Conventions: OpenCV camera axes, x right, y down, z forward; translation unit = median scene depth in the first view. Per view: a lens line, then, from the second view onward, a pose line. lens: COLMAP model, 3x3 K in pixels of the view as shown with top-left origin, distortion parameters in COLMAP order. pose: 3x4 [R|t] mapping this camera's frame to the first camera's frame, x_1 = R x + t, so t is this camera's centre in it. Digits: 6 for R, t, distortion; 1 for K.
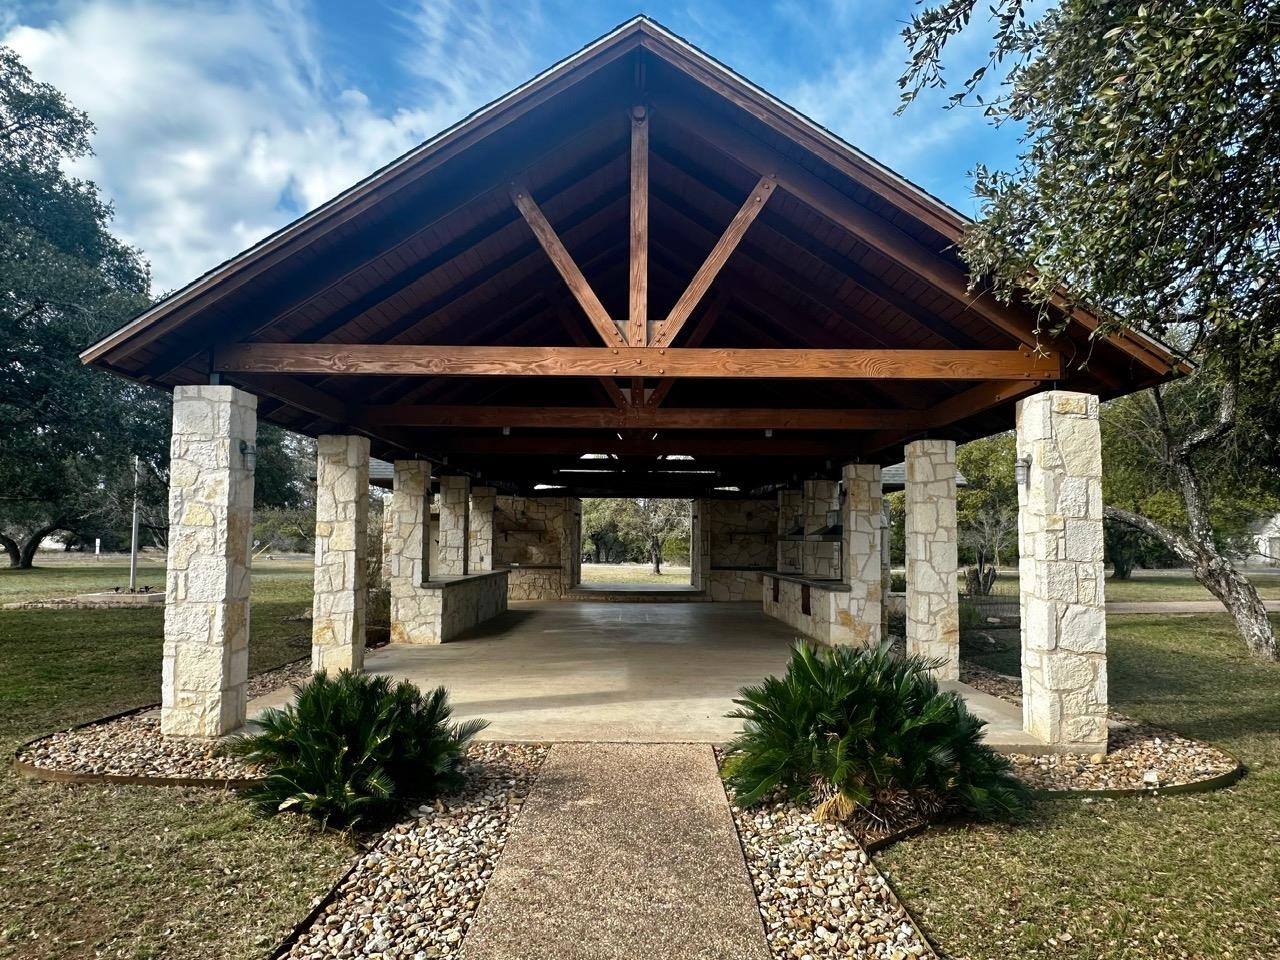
lens RADIAL K [[912.6, 0, 621.8], [0, 912.6, 495.8], [0, 0, 1]] dist [0.049644, -0.004548]
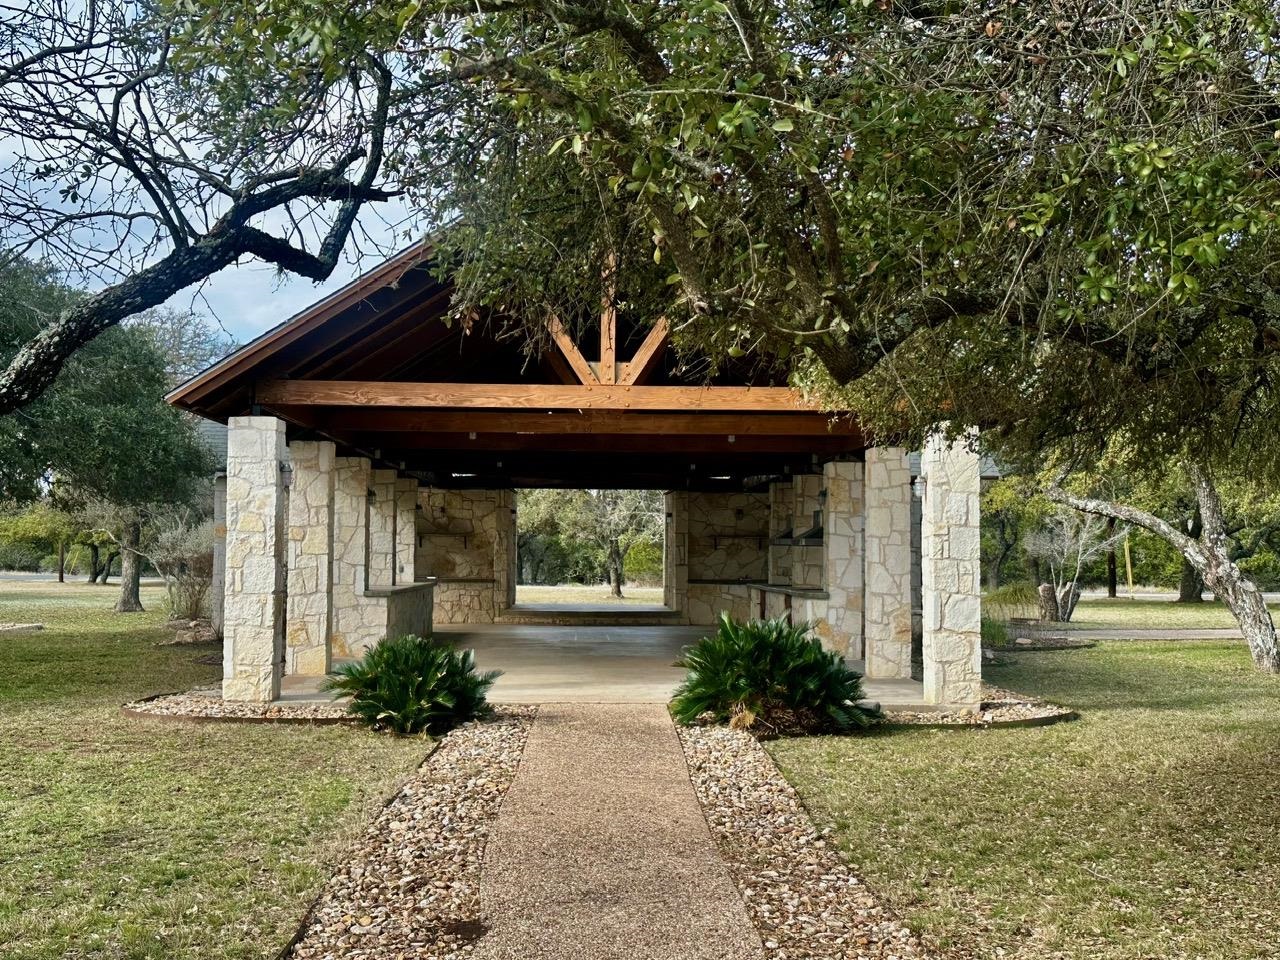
lens RADIAL K [[1488.4, 0, 604.7], [0, 1488.4, 476.8], [0, 0, 1]] dist [0.196252, -0.003761]
pose [[0.999518, 0.000429, 0.031038, -0.047350], [-0.000472, 0.999999, 0.001381, -0.041704], [-0.031038, -0.001395, 0.999517, -0.978443]]
